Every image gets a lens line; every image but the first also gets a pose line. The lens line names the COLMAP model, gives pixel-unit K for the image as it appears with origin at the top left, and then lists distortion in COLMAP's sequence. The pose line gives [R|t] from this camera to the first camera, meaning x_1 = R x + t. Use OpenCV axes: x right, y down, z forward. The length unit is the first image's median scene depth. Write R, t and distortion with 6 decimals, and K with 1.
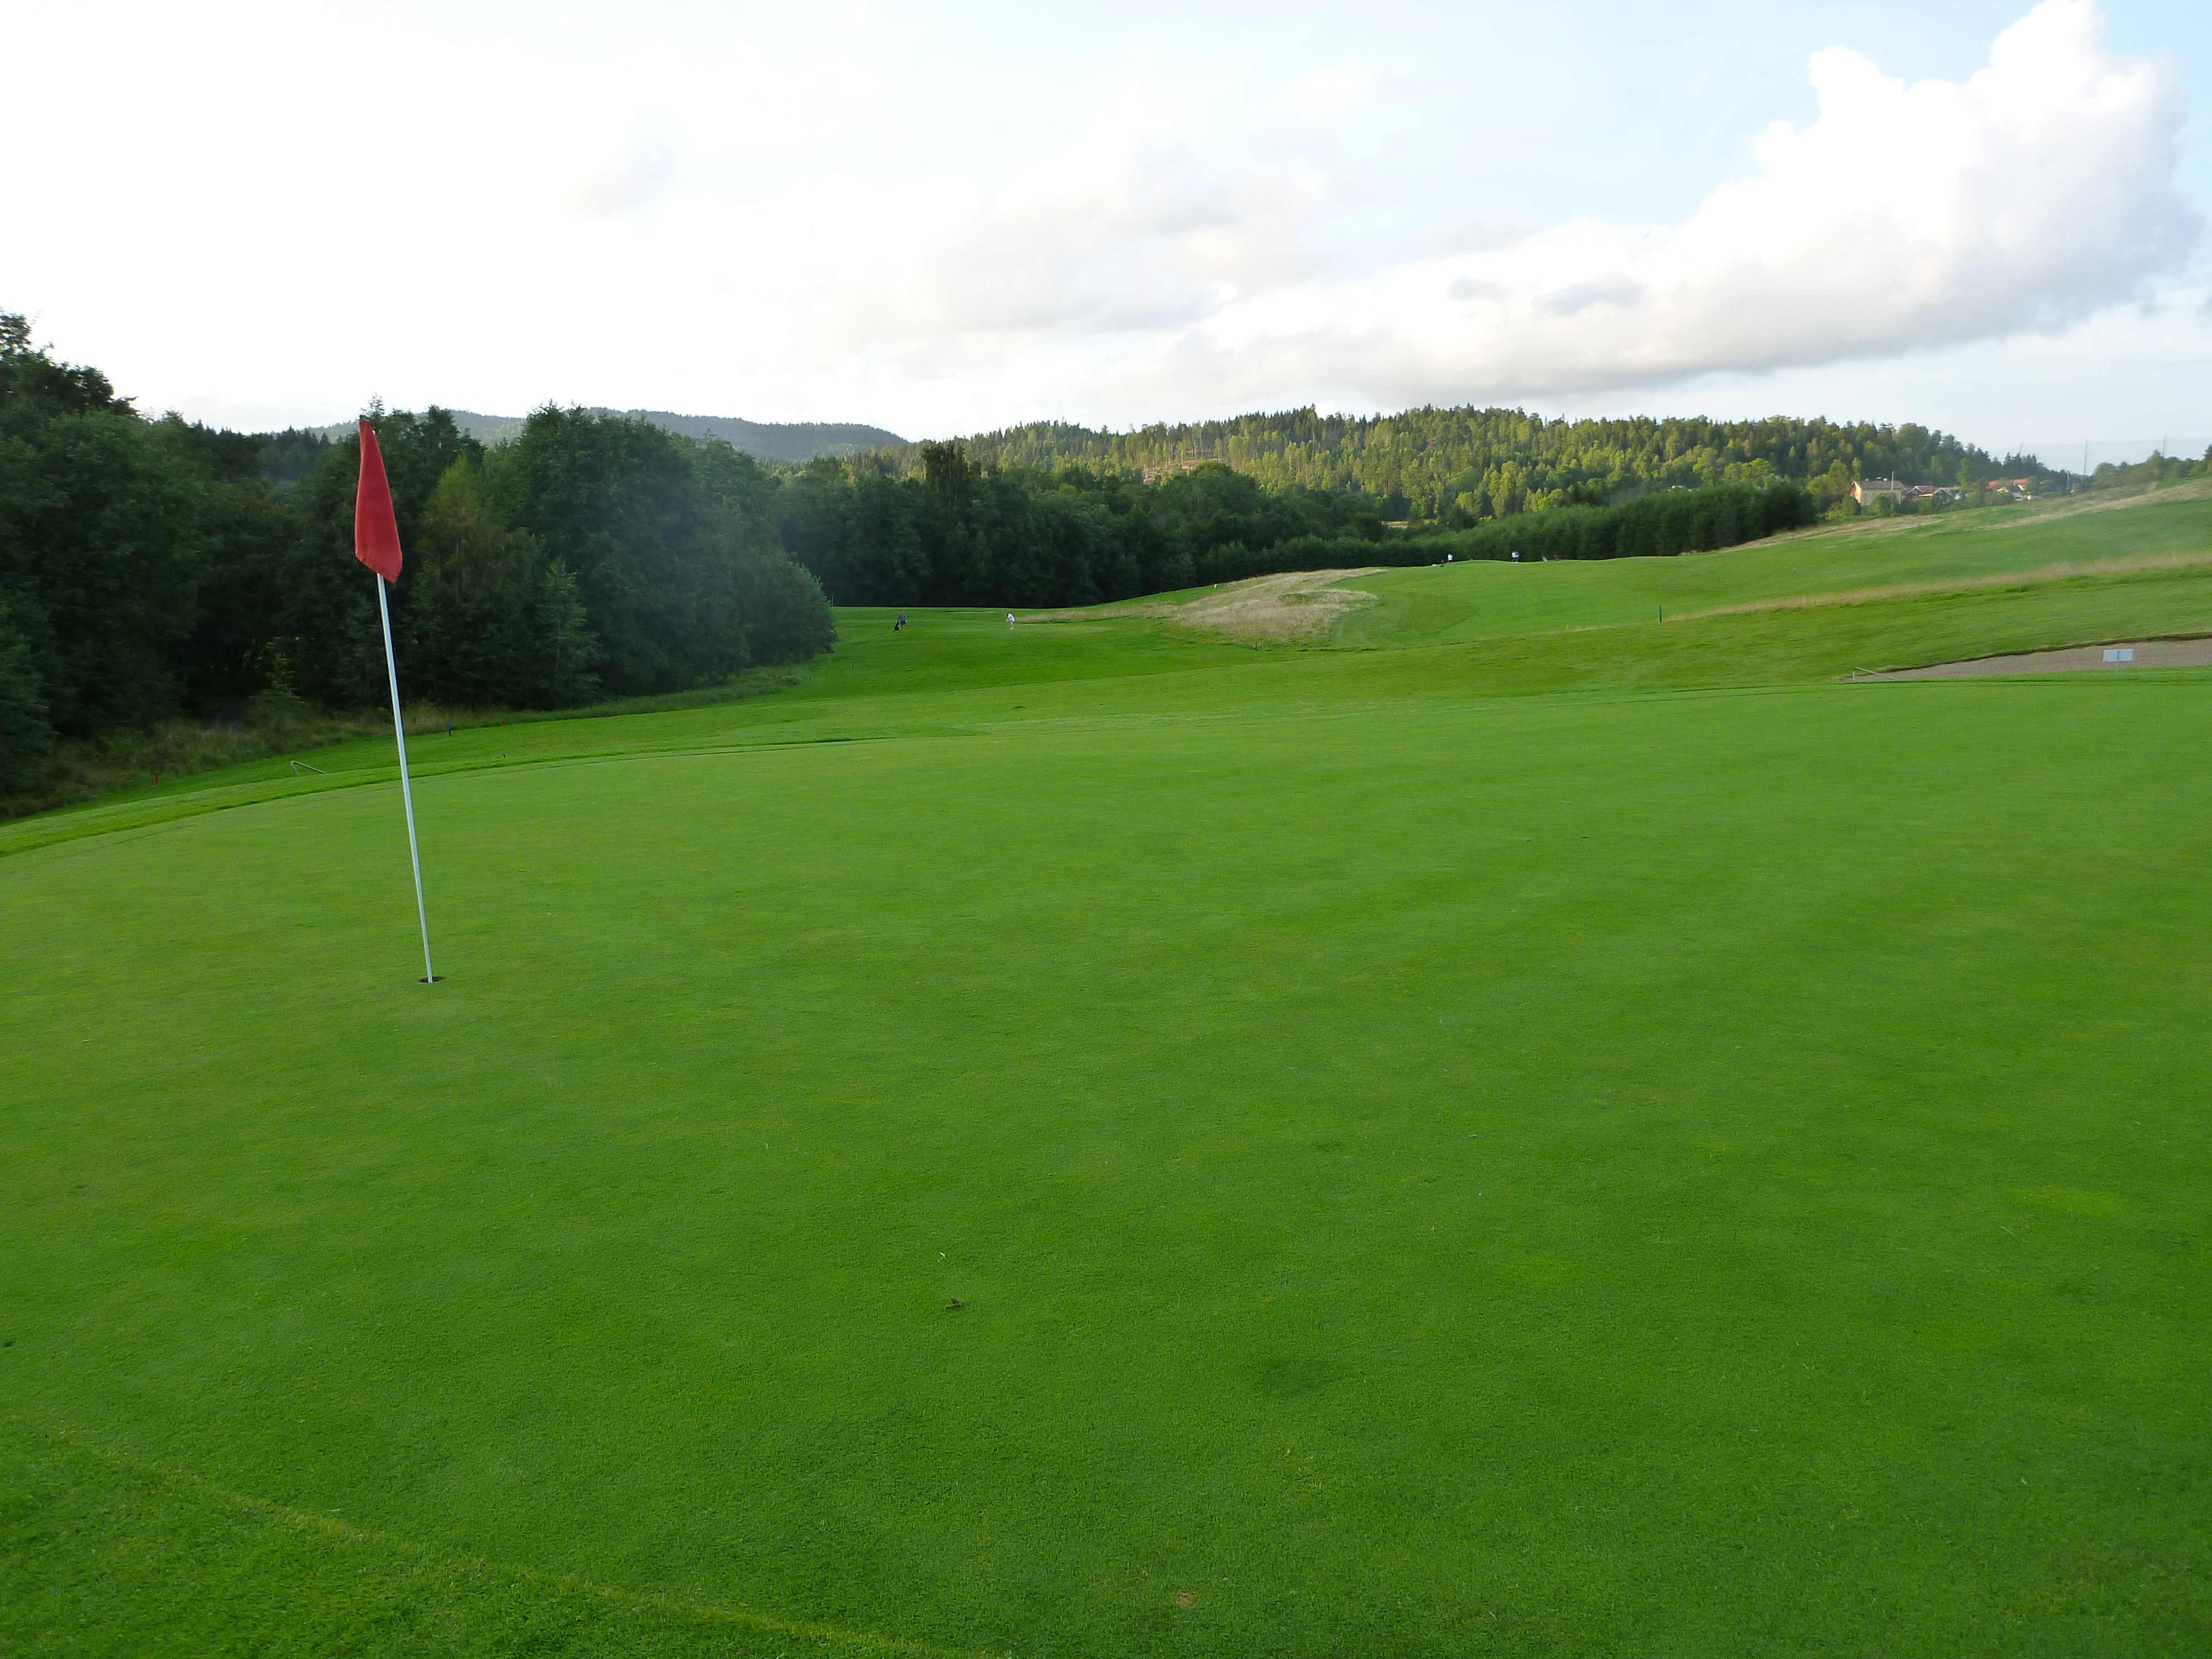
lens RADIAL K [[1792.5, 0, 1106.0], [0, 1792.5, 829.5], [0, 0, 1]] dist [-0.040942, -0.002503]
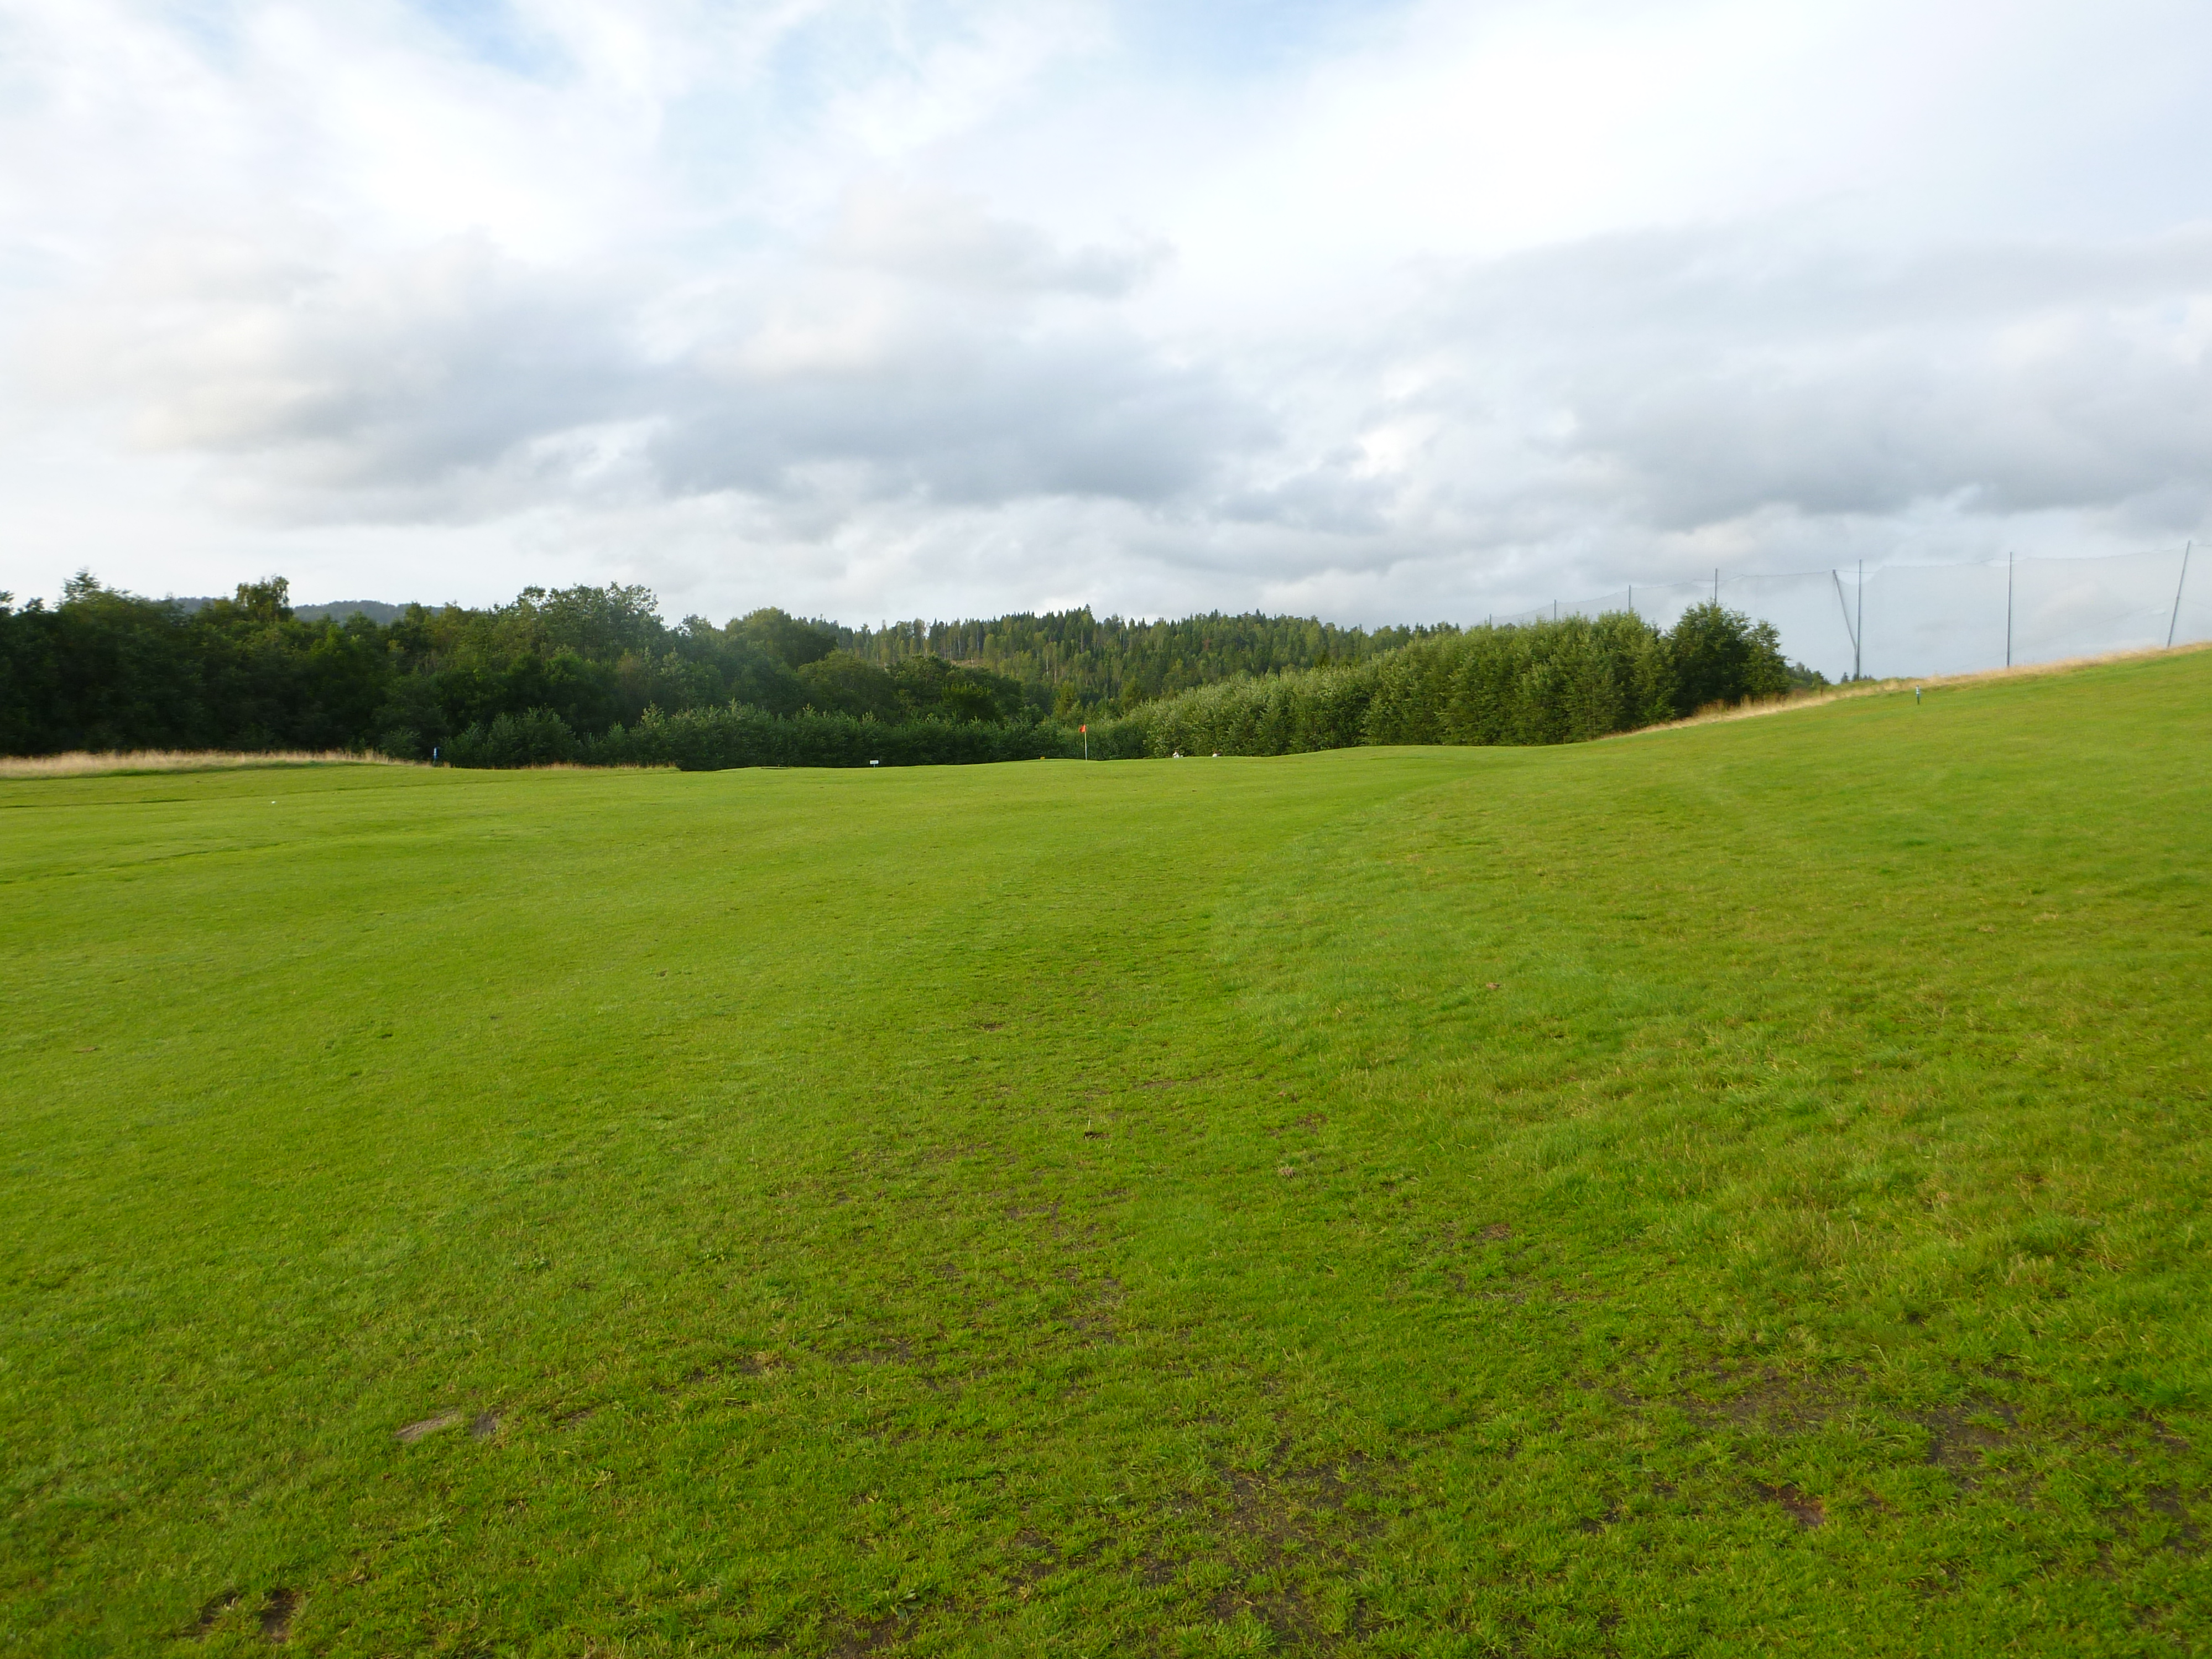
lens RADIAL K [[1792.5, 0, 1106.0], [0, 1792.5, 829.5], [0, 0, 1]] dist [-0.040942, -0.002503]
pose [[0.994814, 0.020885, 0.099542, 0.077754], [-0.008843, 0.992745, -0.119916, -0.034804], [-0.101324, 0.118413, 0.987781, 0.244371]]
